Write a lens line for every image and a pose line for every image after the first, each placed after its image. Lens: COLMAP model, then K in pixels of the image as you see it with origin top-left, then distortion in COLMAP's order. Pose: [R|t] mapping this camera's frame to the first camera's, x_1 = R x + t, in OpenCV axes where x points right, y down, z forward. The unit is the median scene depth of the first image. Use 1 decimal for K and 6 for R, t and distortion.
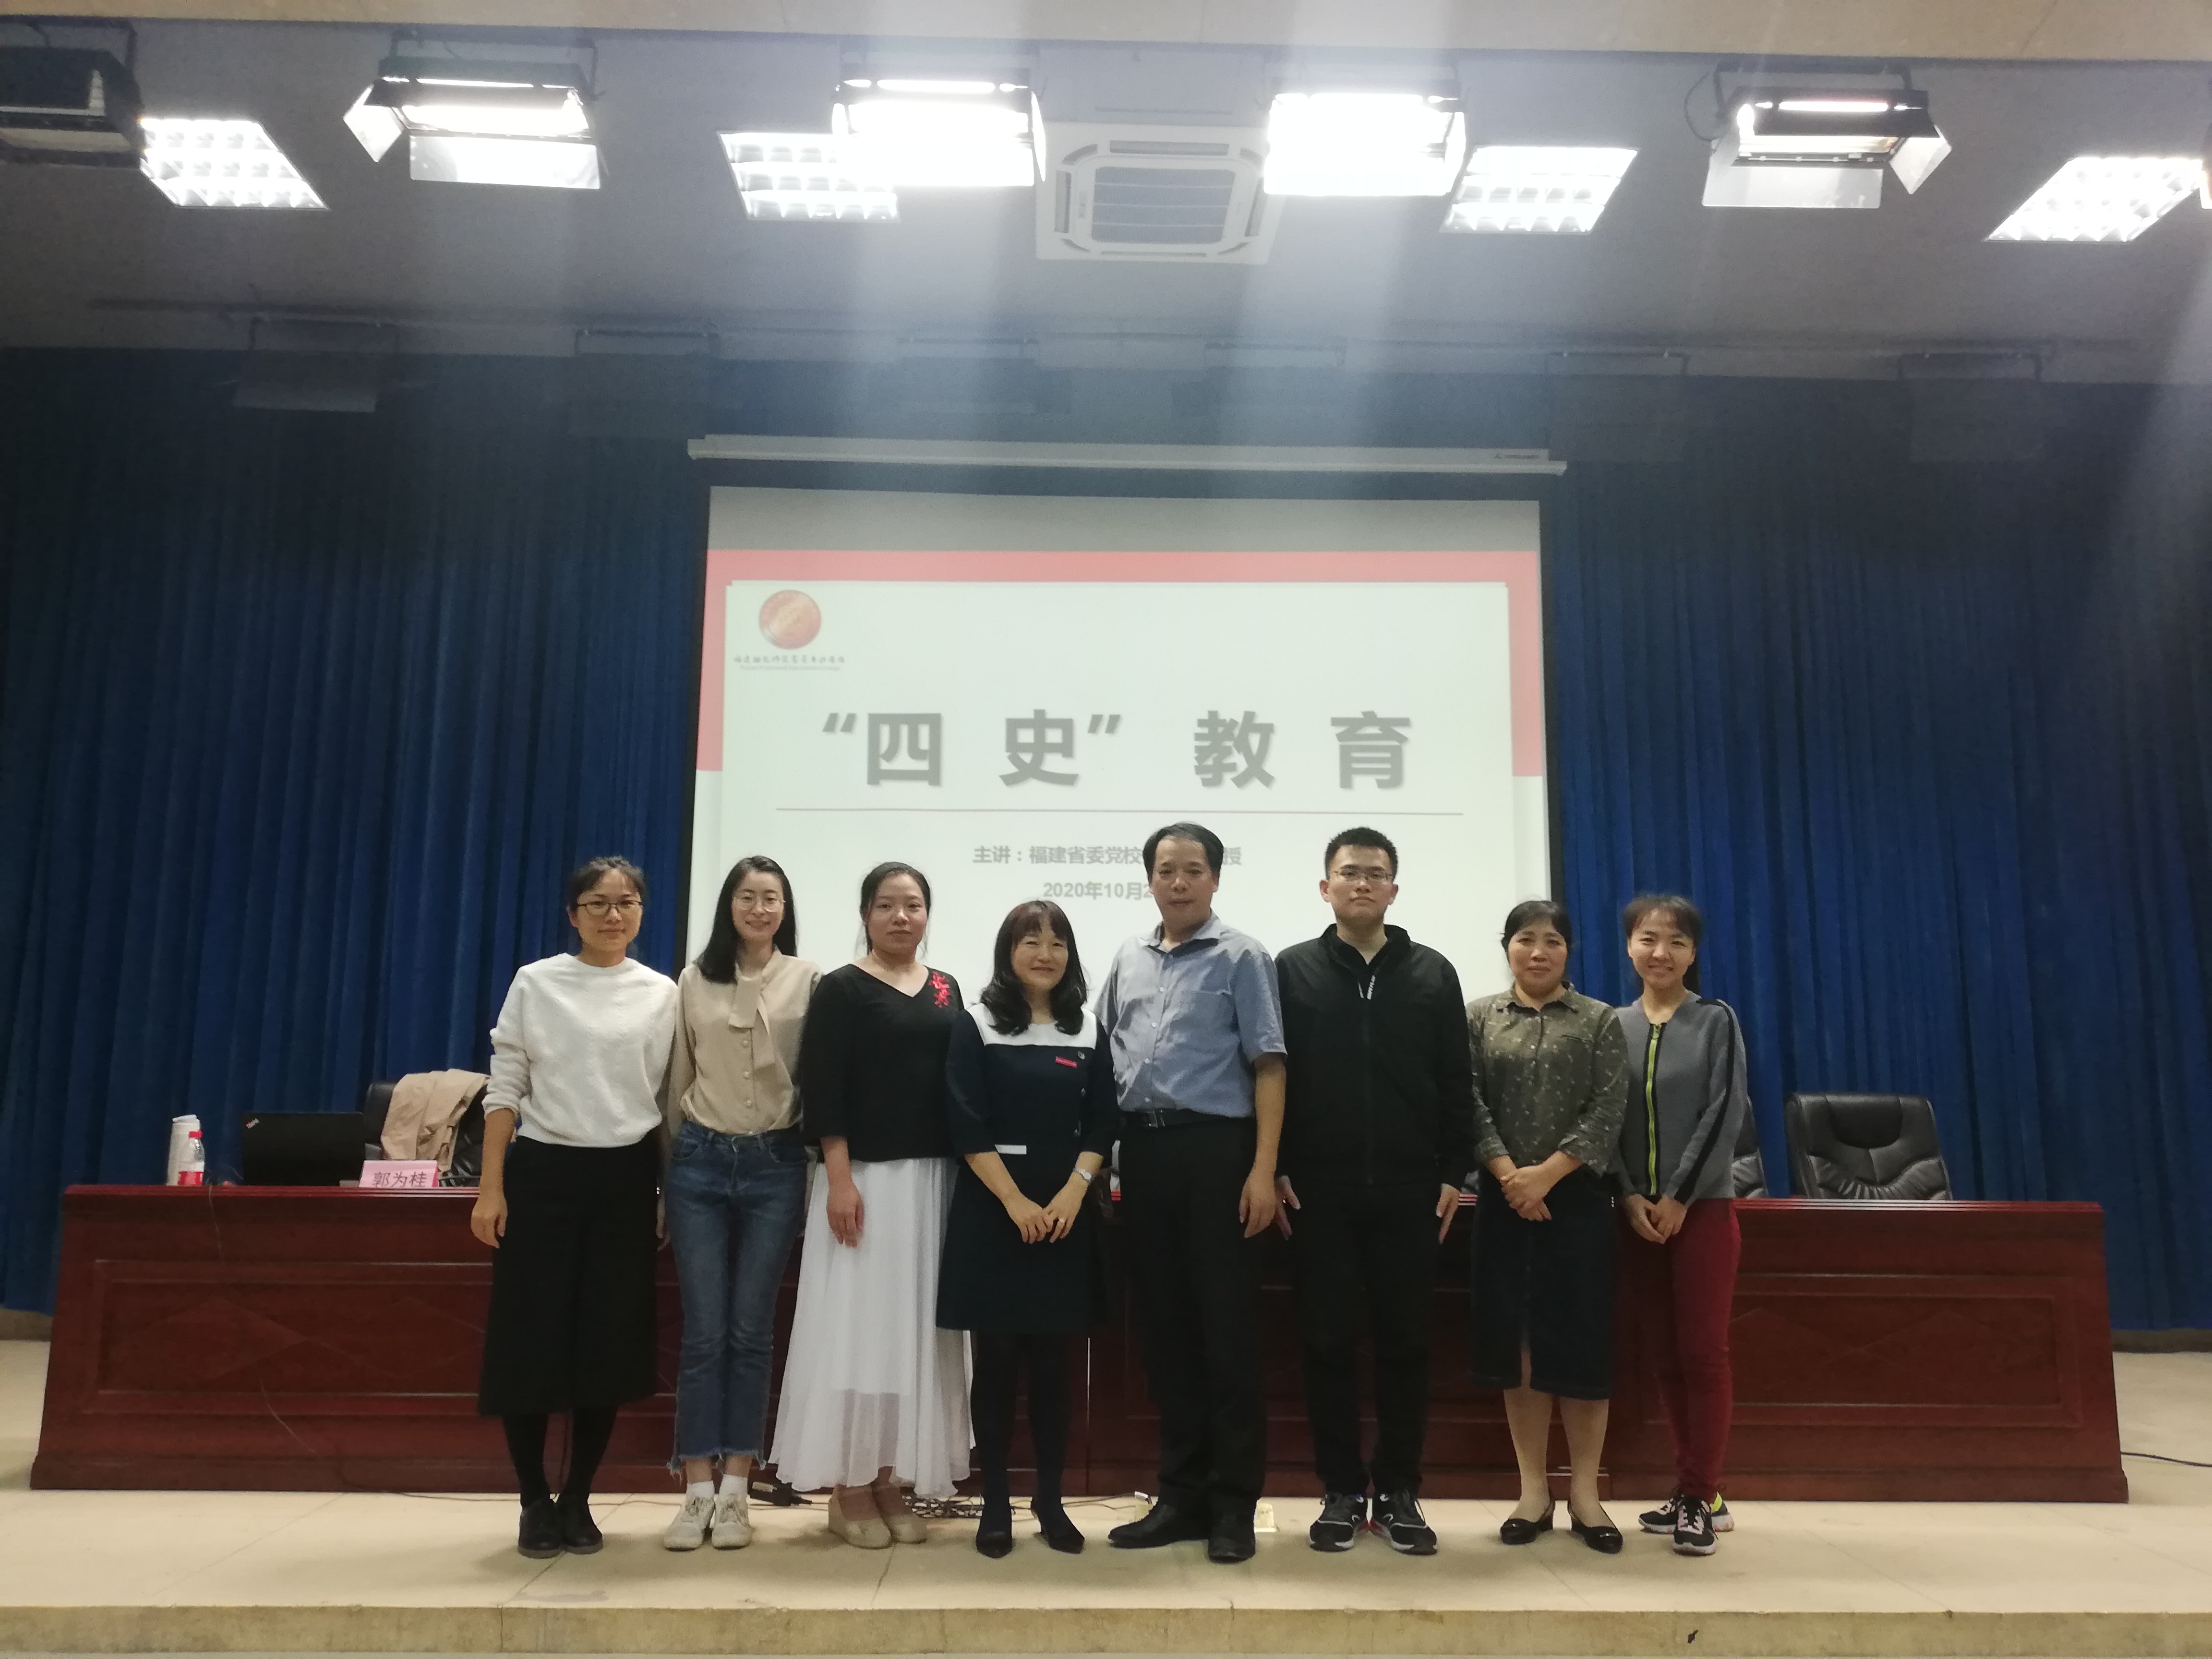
lens RADIAL K [[1689.3, 0, 1119.6], [0, 1689.3, 830.0], [0, 0, 1]] dist [0.067567, -0.037470]
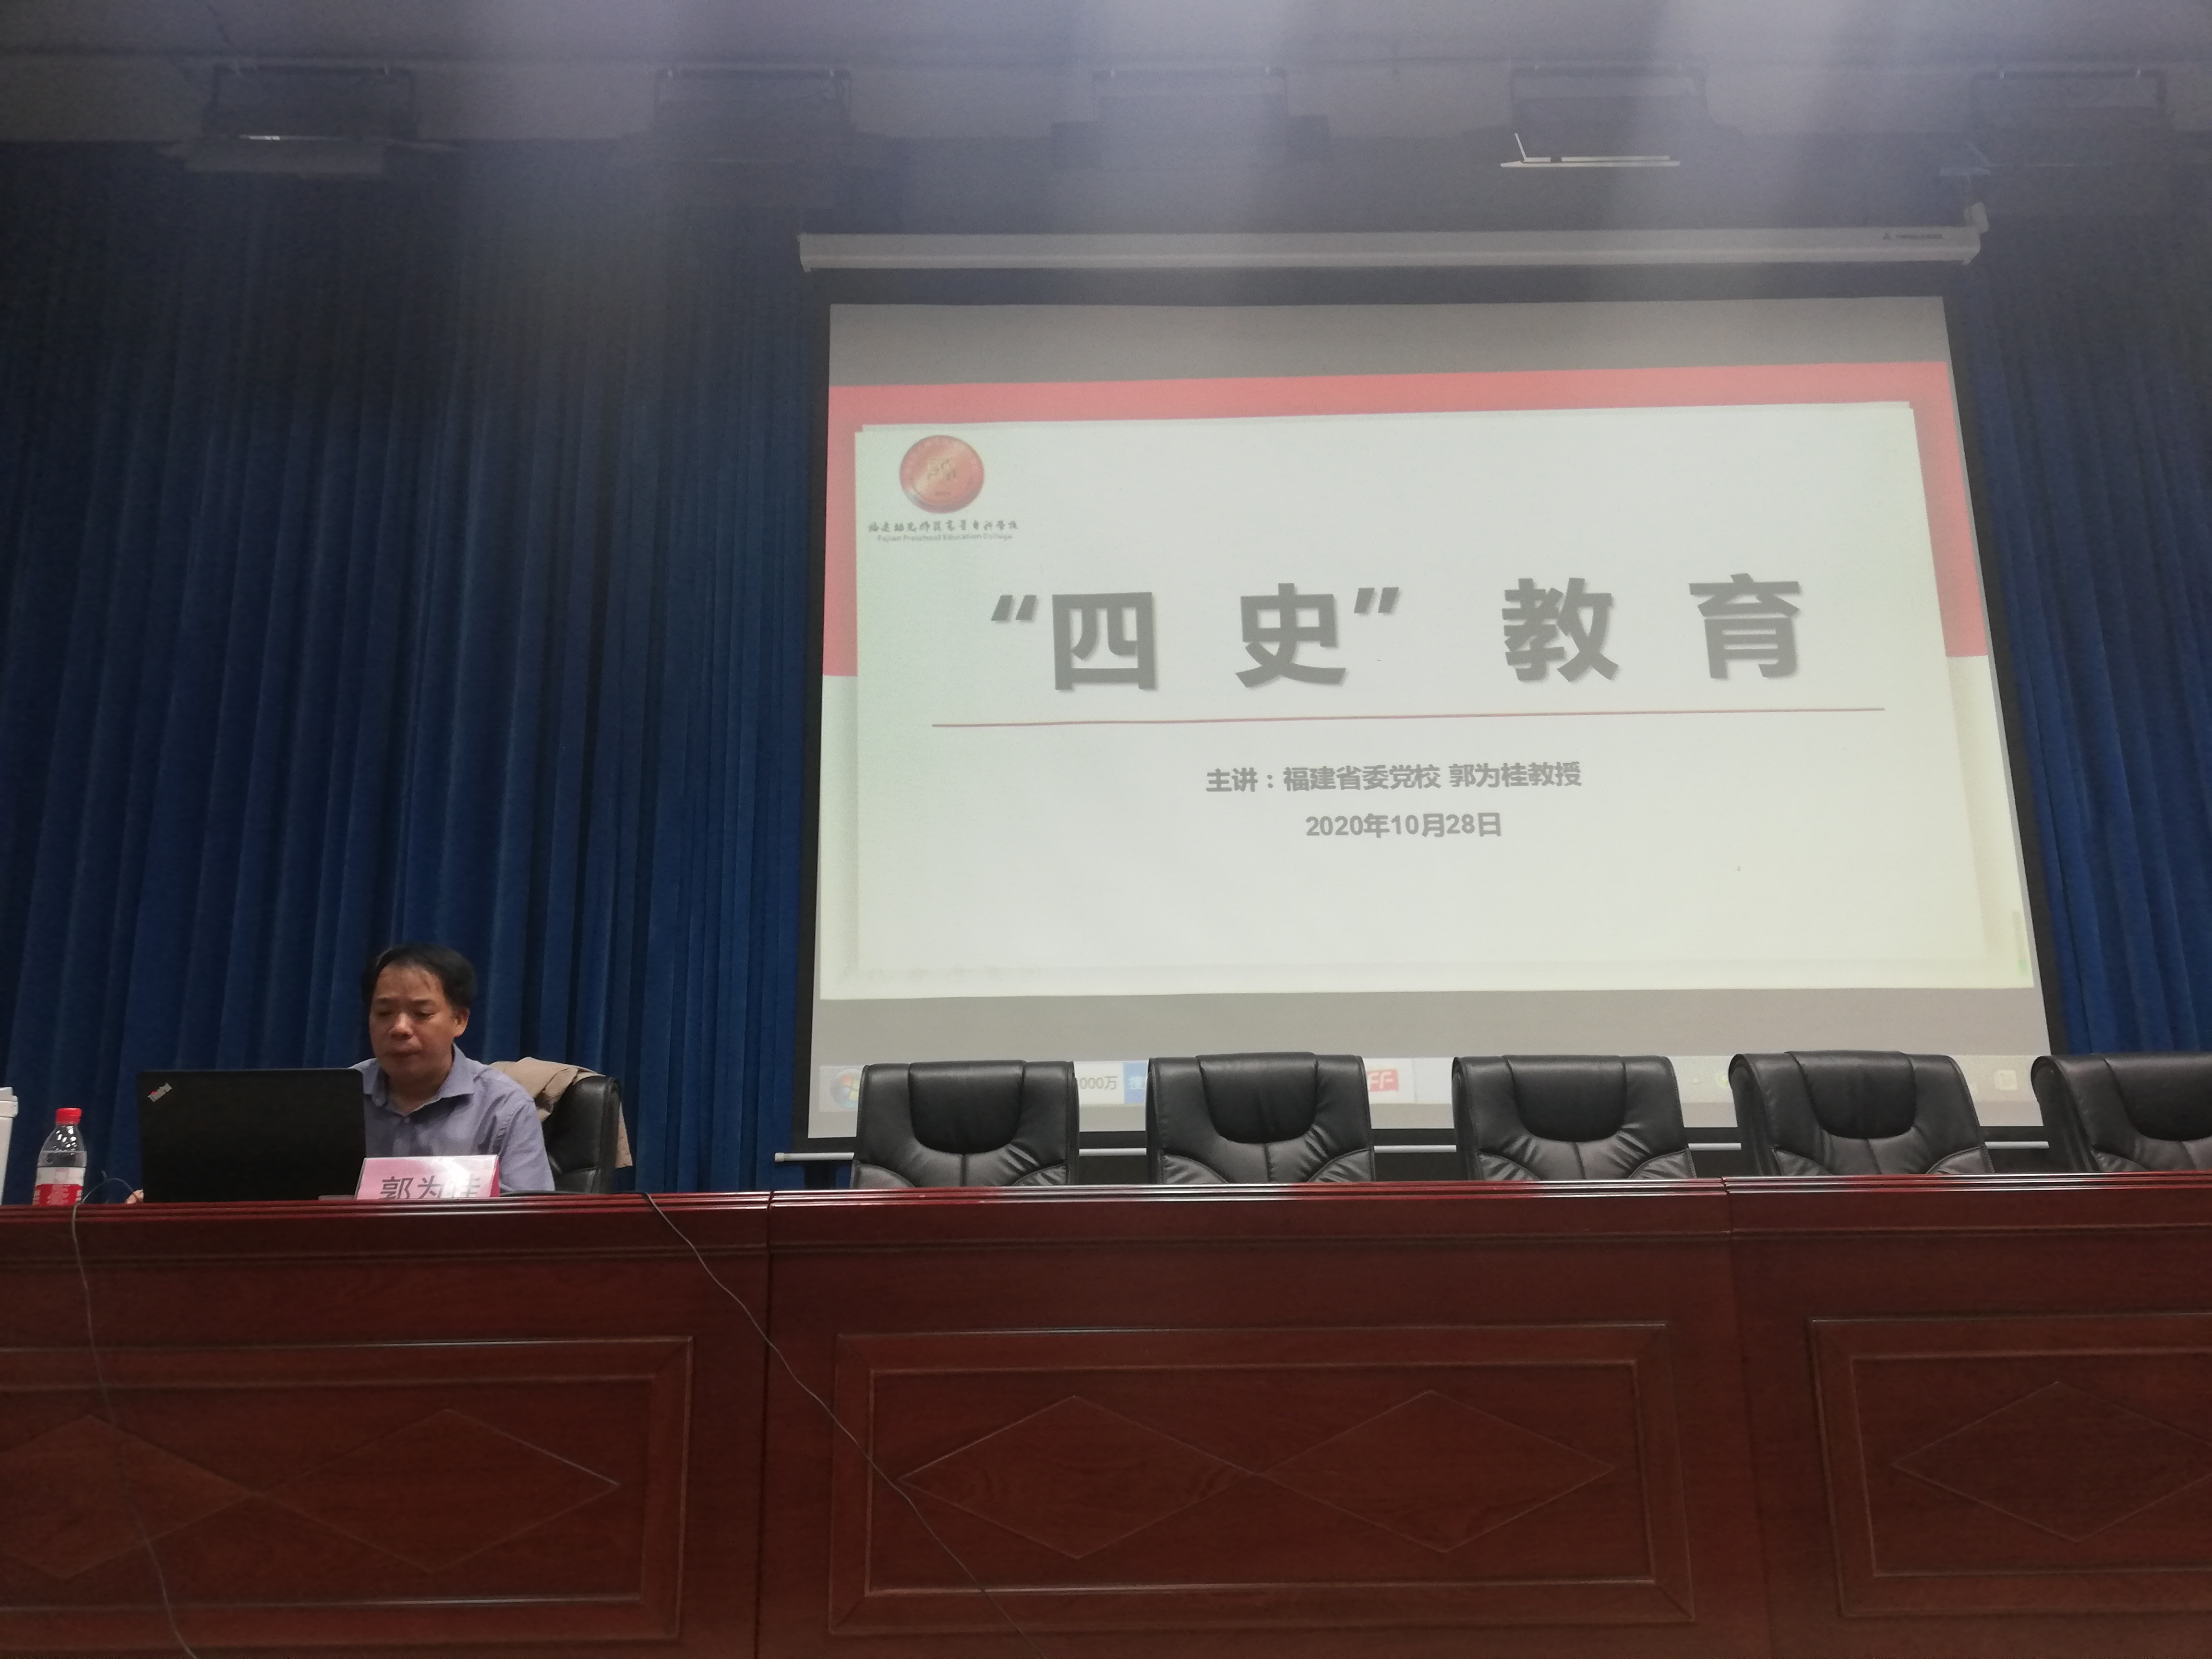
lens RADIAL K [[1689.3, 0, 1107.1], [0, 1689.3, 820.1], [0, 0, 1]] dist [0.067567, -0.037470]
pose [[0.999633, -0.026806, -0.003919, -0.124804], [0.026425, 0.996692, -0.076860, 0.084307], [0.005967, 0.076728, 0.997034, 0.281104]]
